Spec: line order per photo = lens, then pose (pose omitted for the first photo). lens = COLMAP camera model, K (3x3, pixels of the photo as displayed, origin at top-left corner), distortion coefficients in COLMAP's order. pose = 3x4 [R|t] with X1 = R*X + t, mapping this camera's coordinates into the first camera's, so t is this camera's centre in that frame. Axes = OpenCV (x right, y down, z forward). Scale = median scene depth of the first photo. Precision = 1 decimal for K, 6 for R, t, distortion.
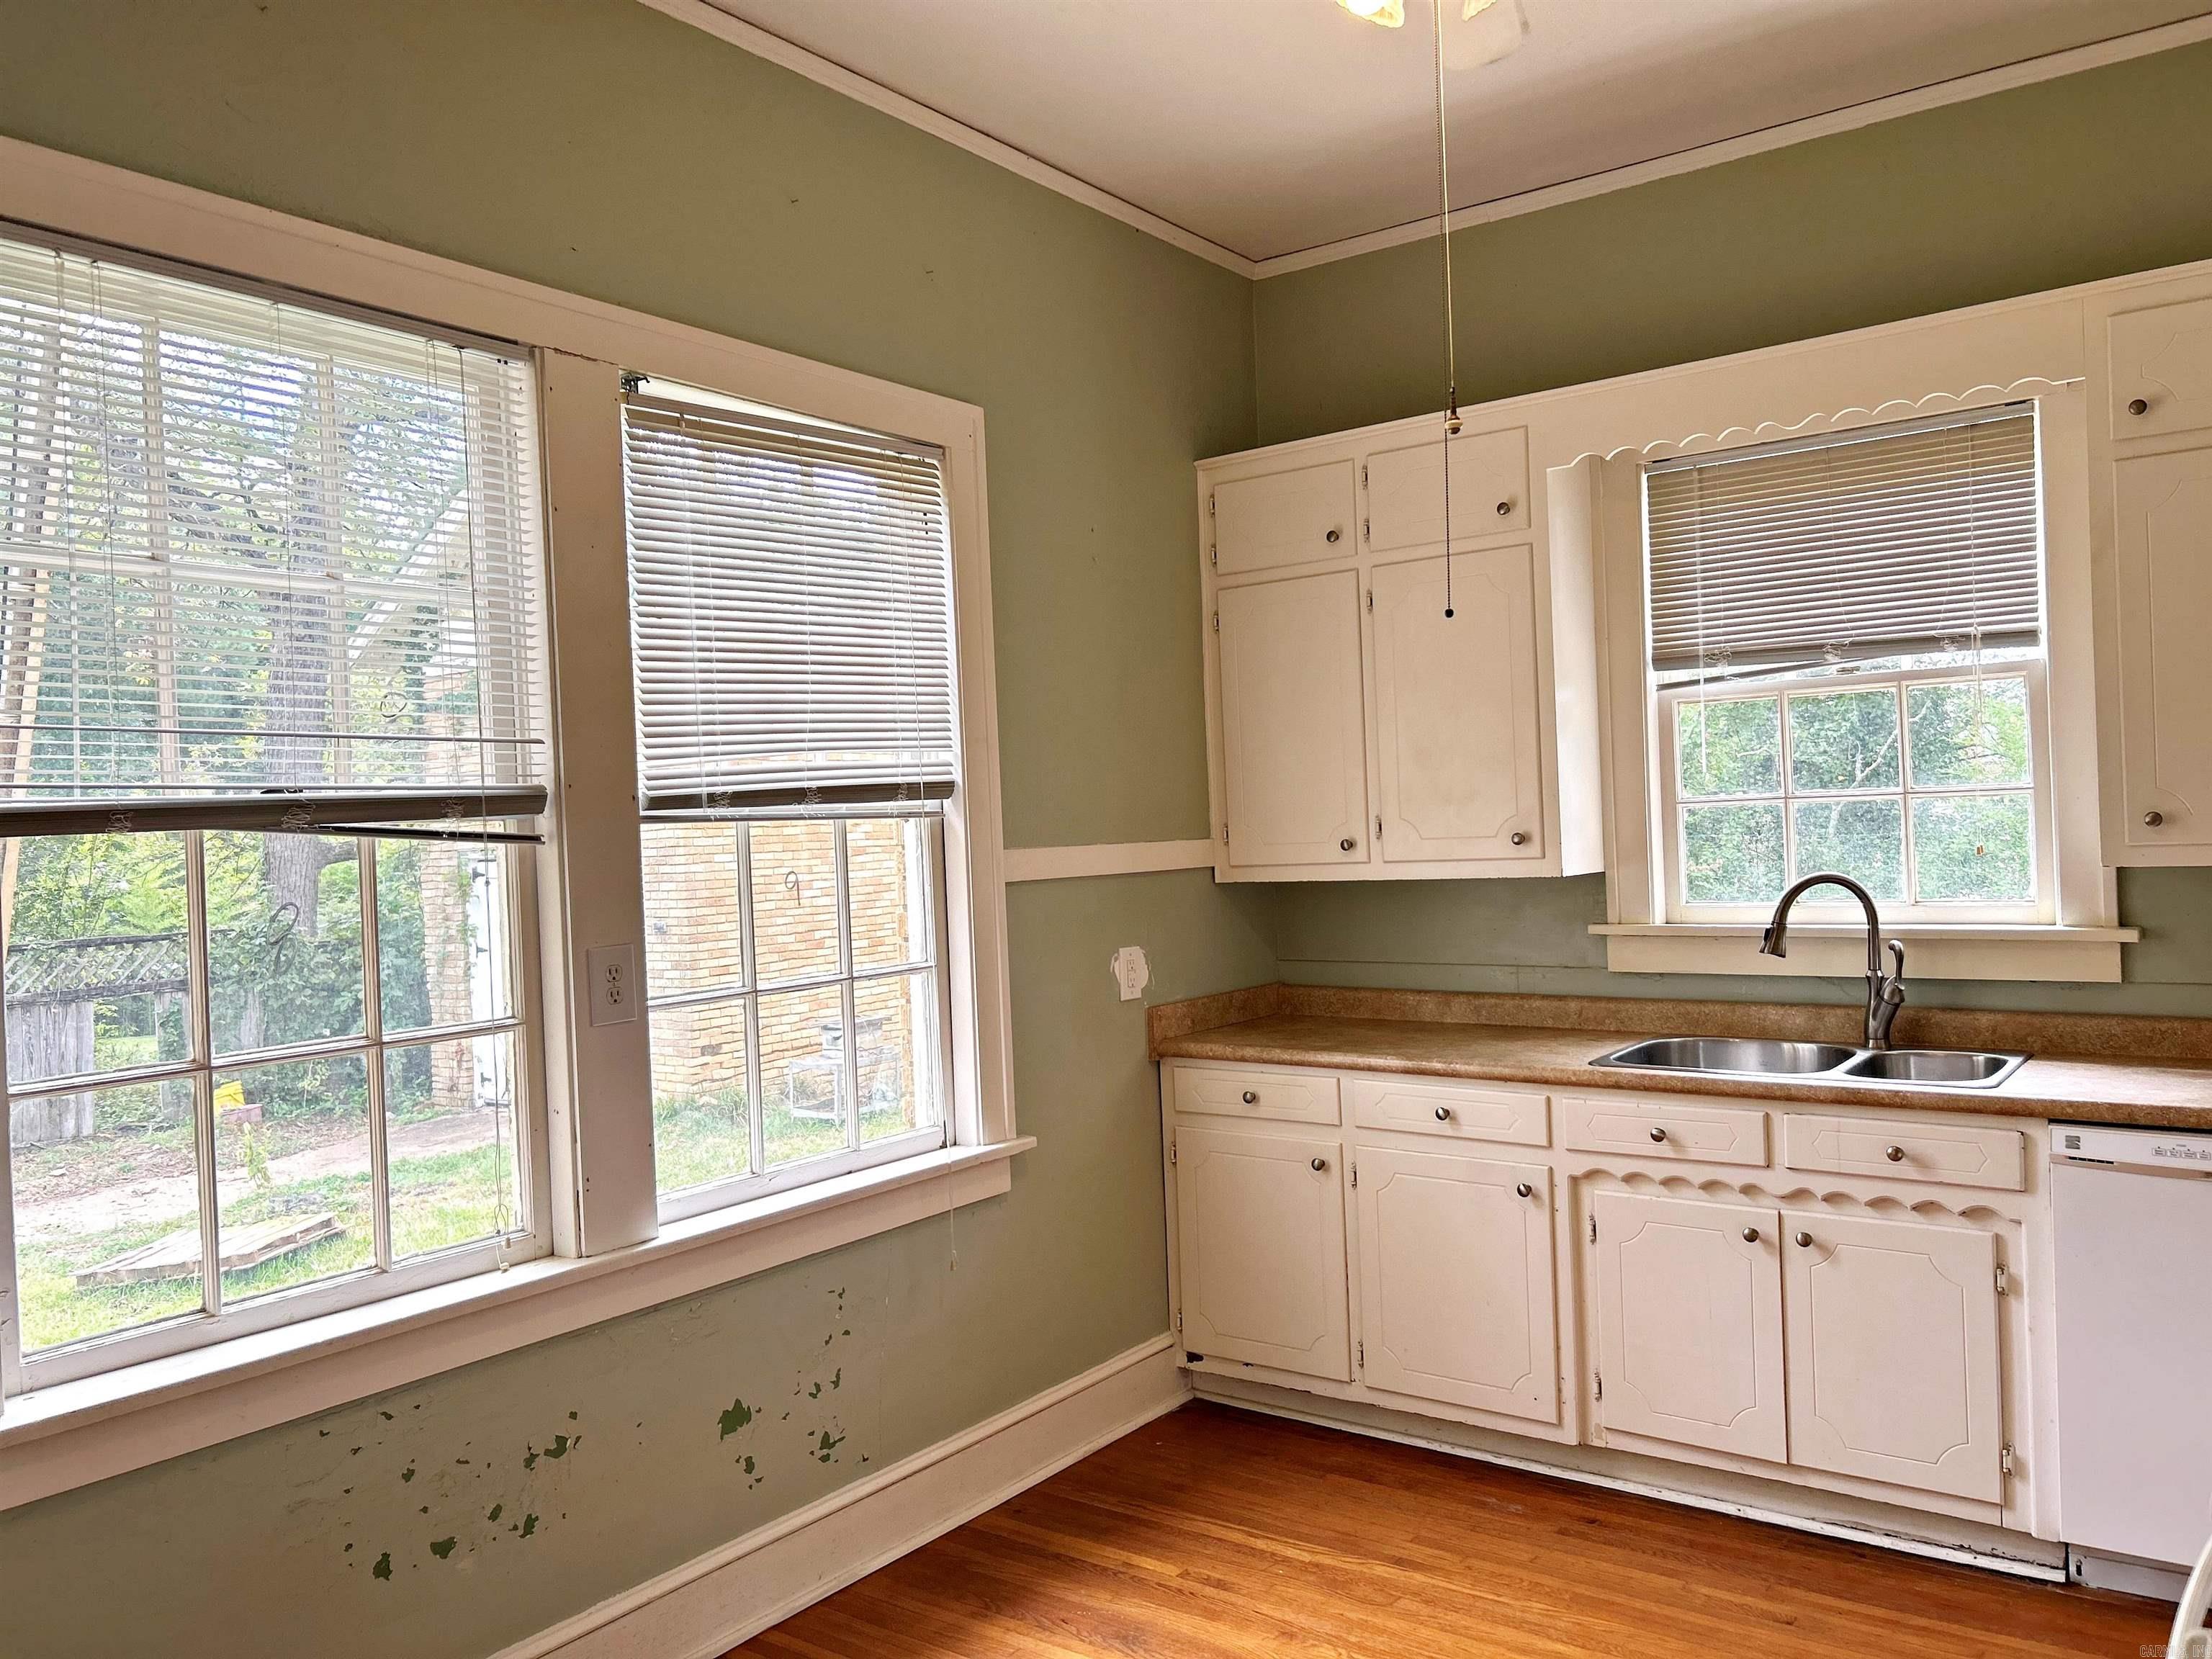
lens RADIAL K [[1672.9, 0, 1100.6], [0, 1672.9, 829.7], [0, 0, 1]] dist [0.046490, -0.061360]
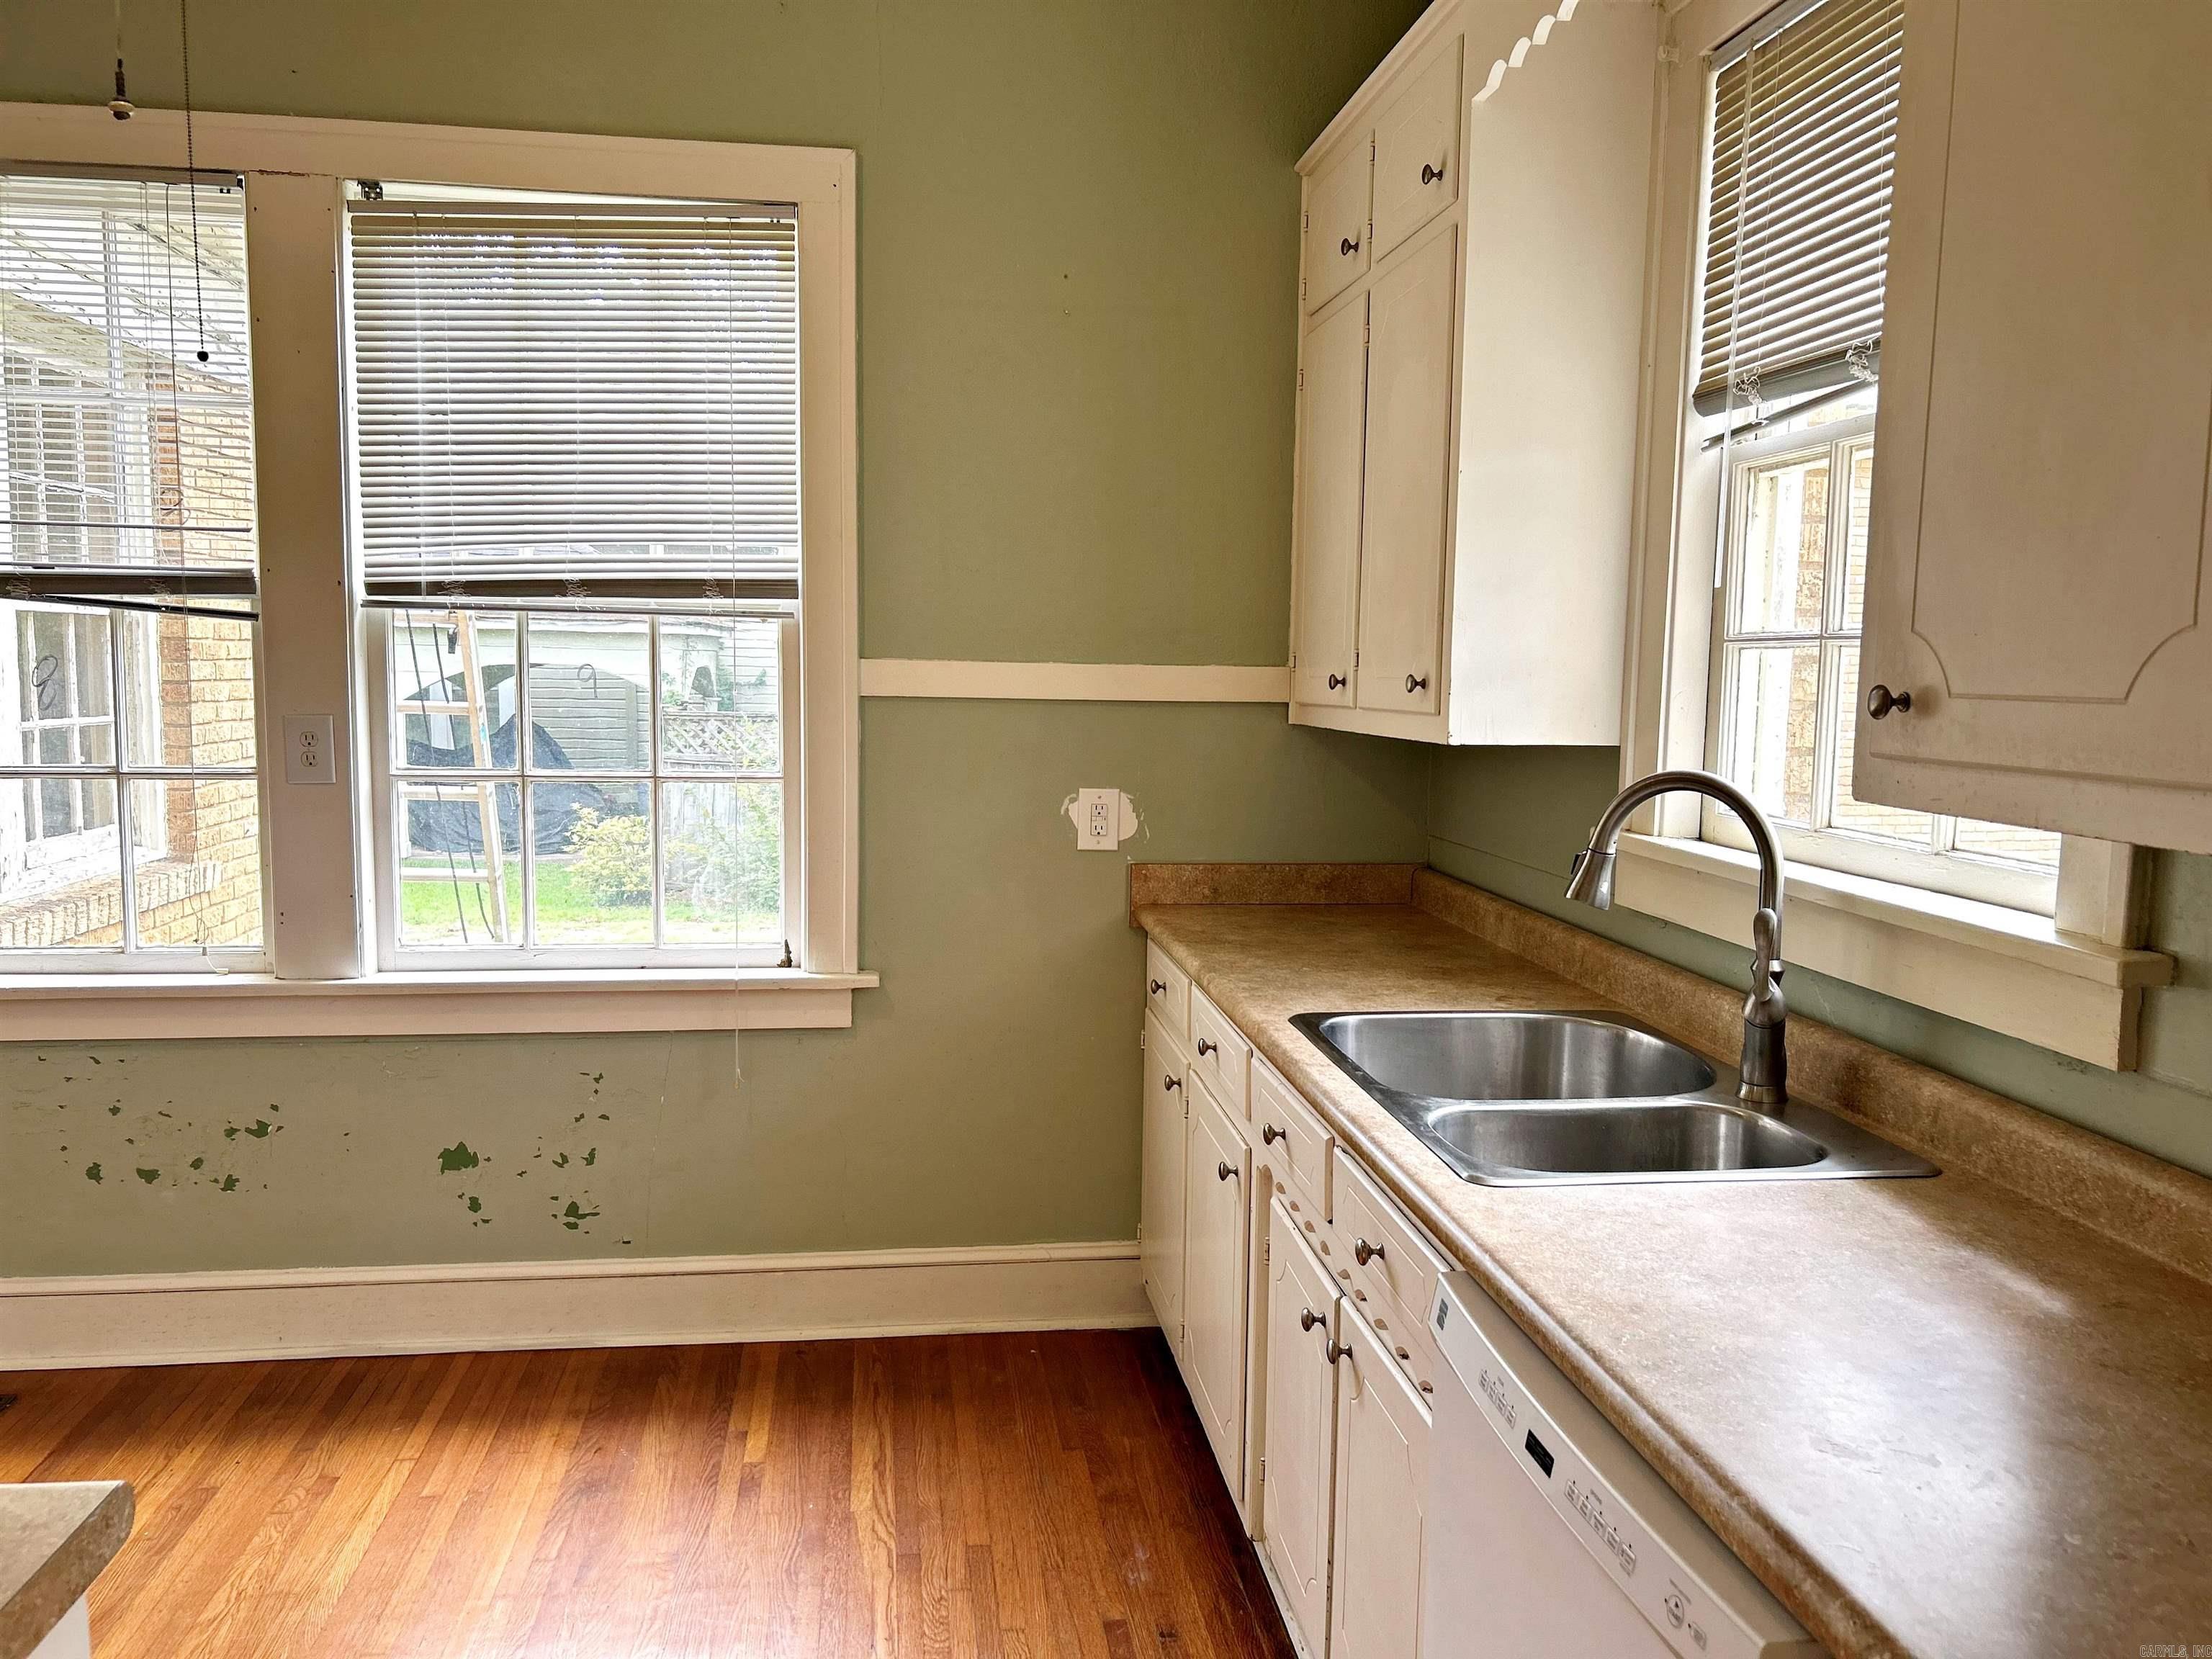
lens RADIAL K [[1636.9, 0, 1094.4], [0, 1636.9, 829.9], [0, 0, 1]] dist [0.033354, -0.038653]
pose [[0.692313, 0.122408, -0.711140, 0.695255], [-0.047164, 0.991076, 0.124678, -0.013272], [0.720055, -0.052776, 0.691907, 0.491510]]
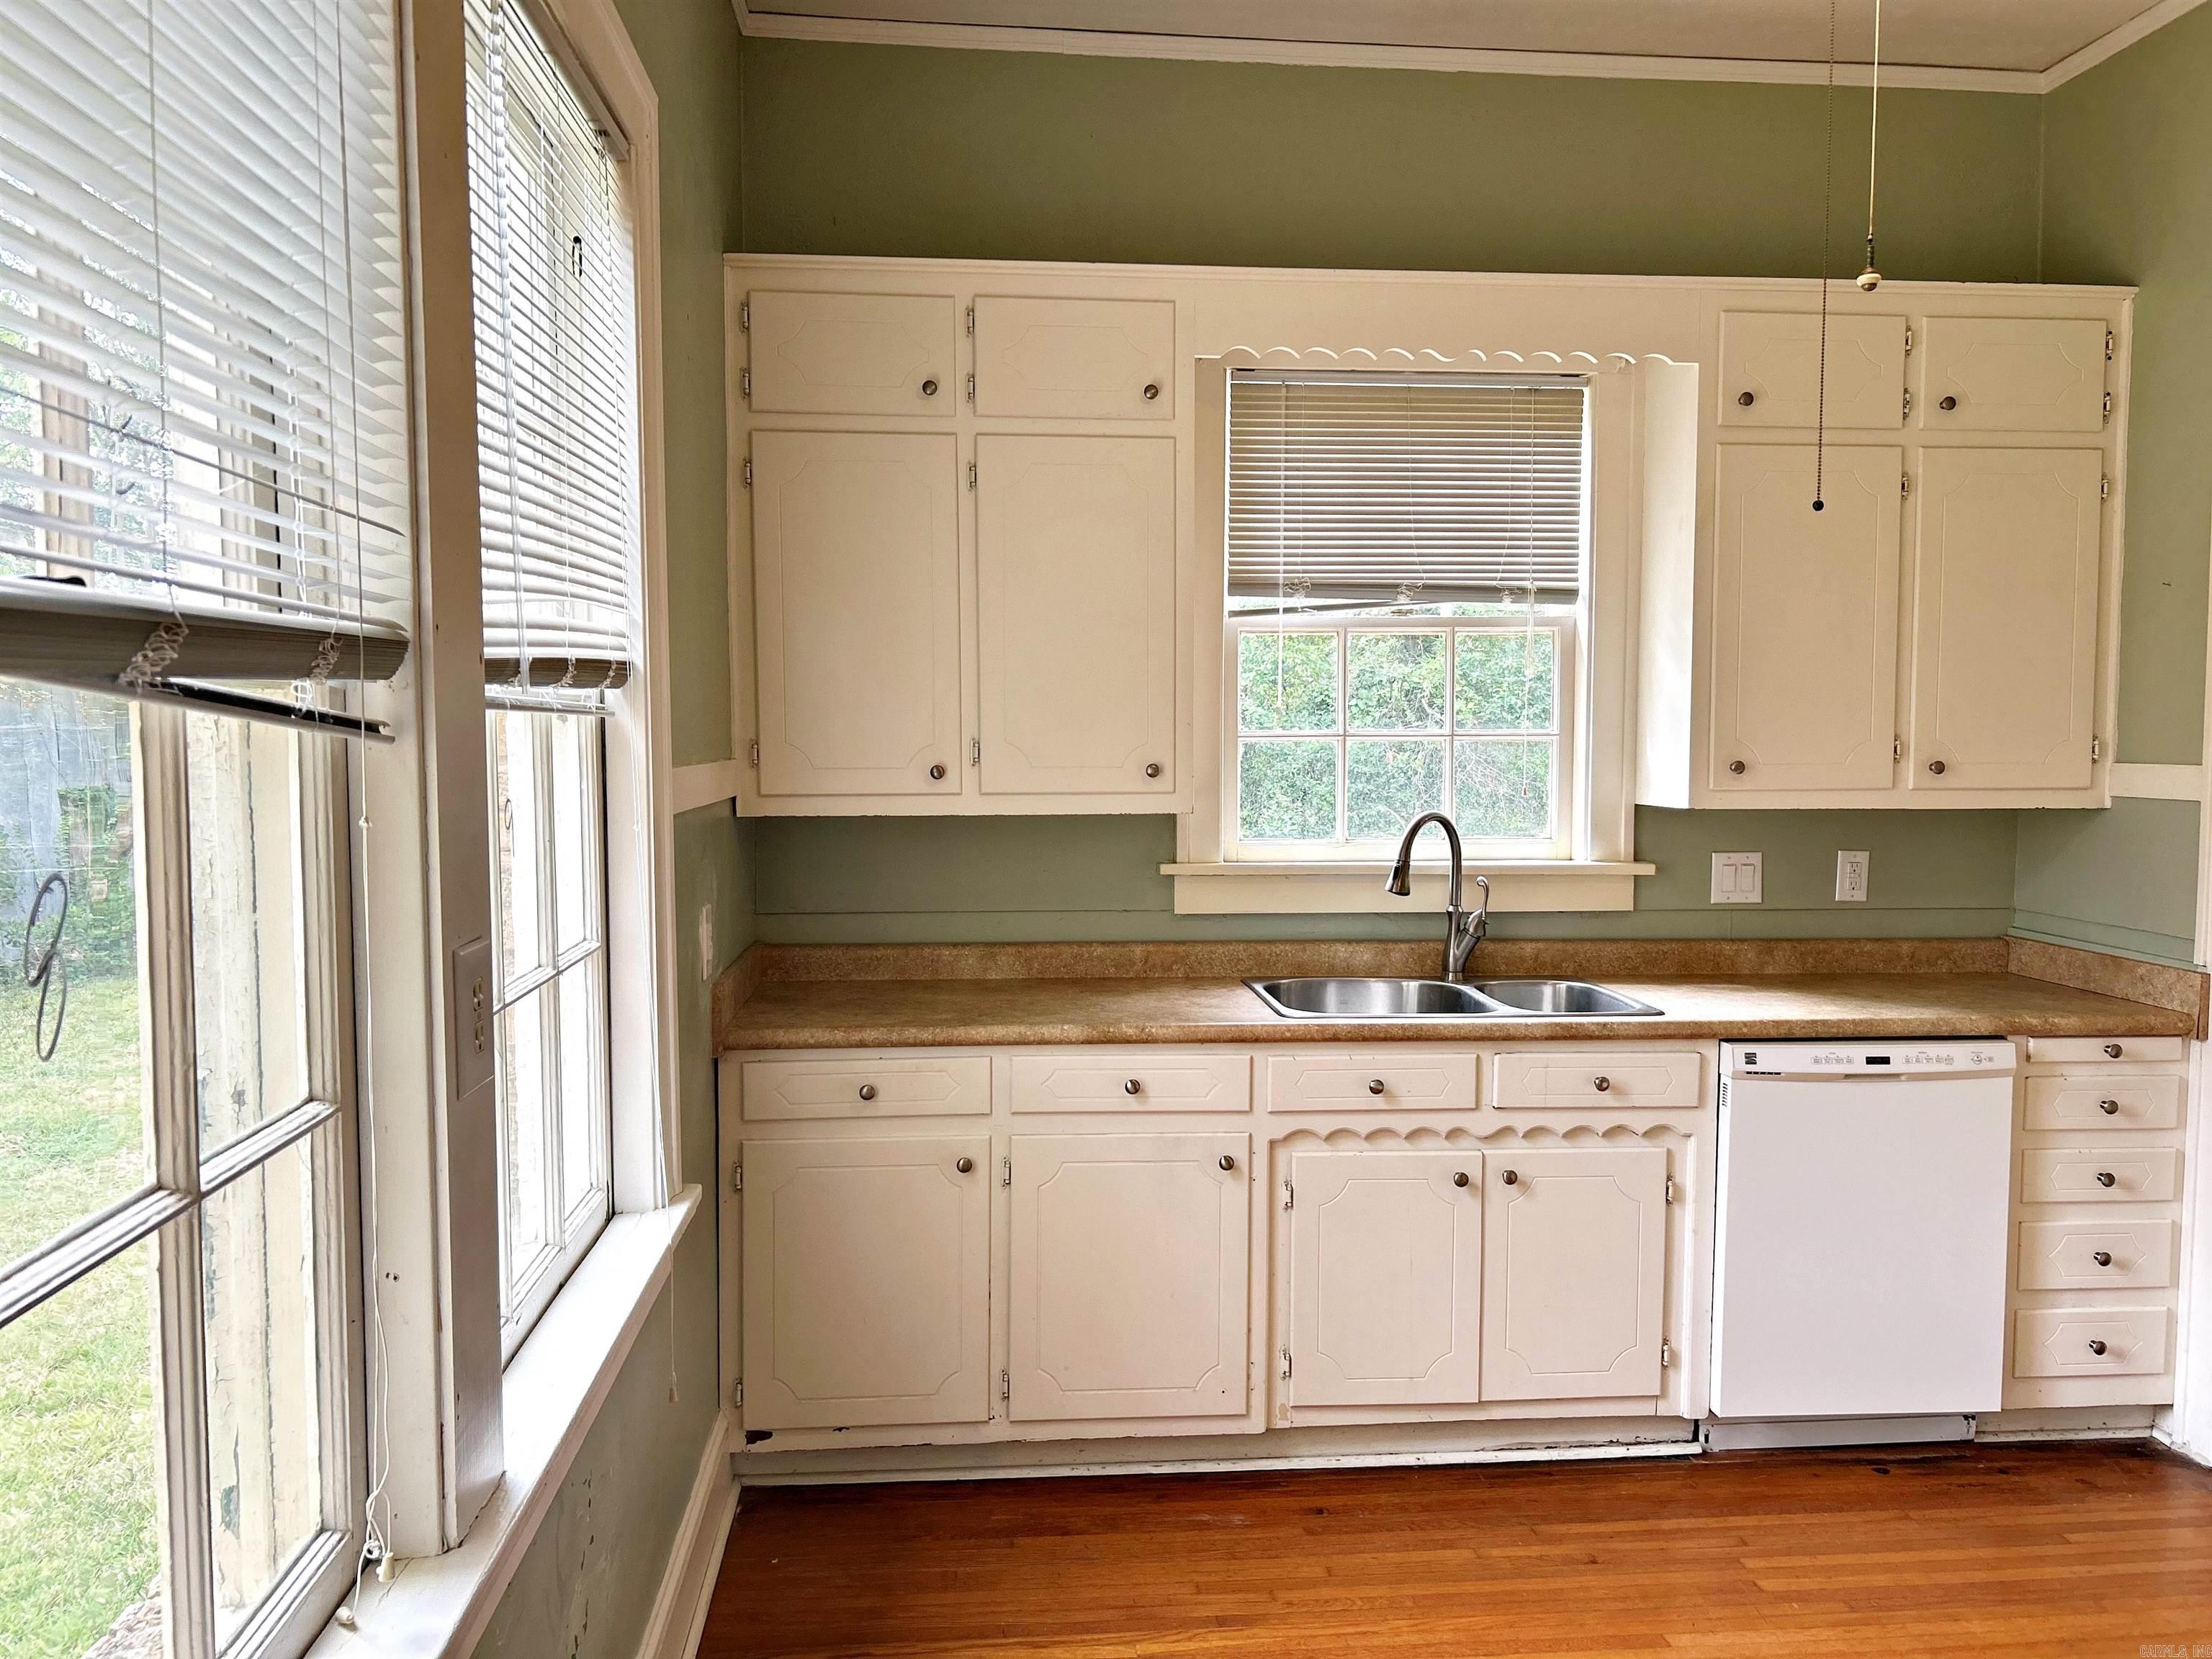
lens RADIAL K [[1651.5, 0, 1112.3], [0, 1651.5, 833.8], [0, 0, 1]] dist [0.121874, -0.303034]
pose [[0.744439, -0.002300, 0.667687, -0.387381], [-0.028228, 0.998992, 0.034914, 0.009875], [-0.667094, -0.044839, 0.743623, 0.393402]]
